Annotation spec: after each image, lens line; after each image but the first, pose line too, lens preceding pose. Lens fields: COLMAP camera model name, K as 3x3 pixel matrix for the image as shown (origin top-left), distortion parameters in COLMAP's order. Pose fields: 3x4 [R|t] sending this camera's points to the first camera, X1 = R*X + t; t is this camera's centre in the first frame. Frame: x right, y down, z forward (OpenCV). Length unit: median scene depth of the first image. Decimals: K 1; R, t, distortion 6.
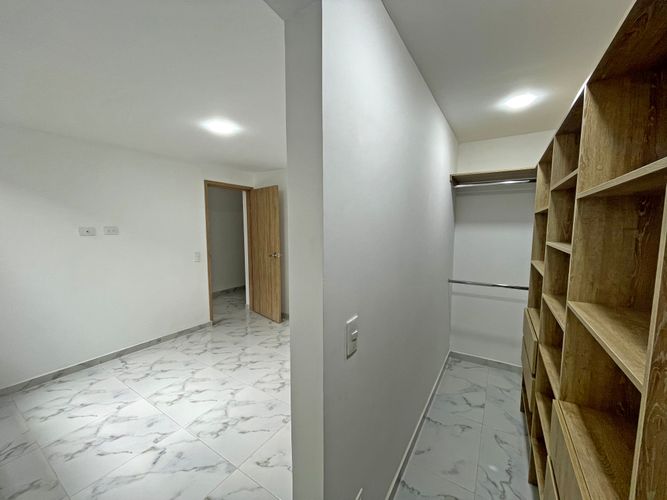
lens RADIAL K [[269.4, 0, 332.0], [0, 269.4, 252.1], [0, 0, 1]] dist [-0.002575, -0.000244]
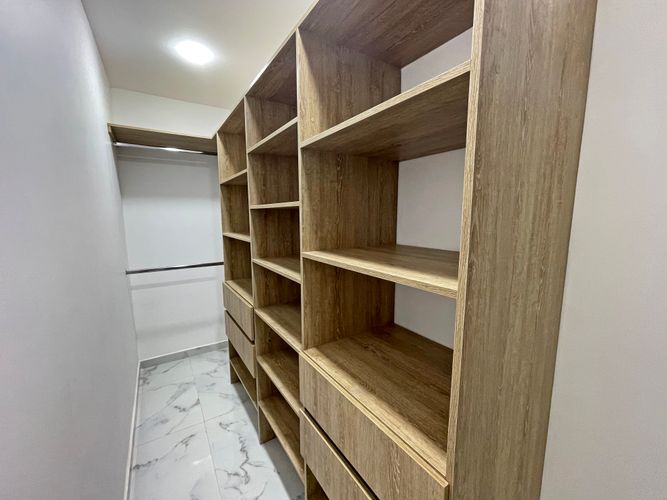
lens RADIAL K [[269.4, 0, 332.0], [0, 269.4, 252.1], [0, 0, 1]] dist [-0.002575, -0.000244]
pose [[0.414205, -0.123529, 0.901762, 0.007862], [0.093018, 0.991305, 0.093069, 0.053949], [-0.905418, 0.045330, 0.422094, 0.262041]]
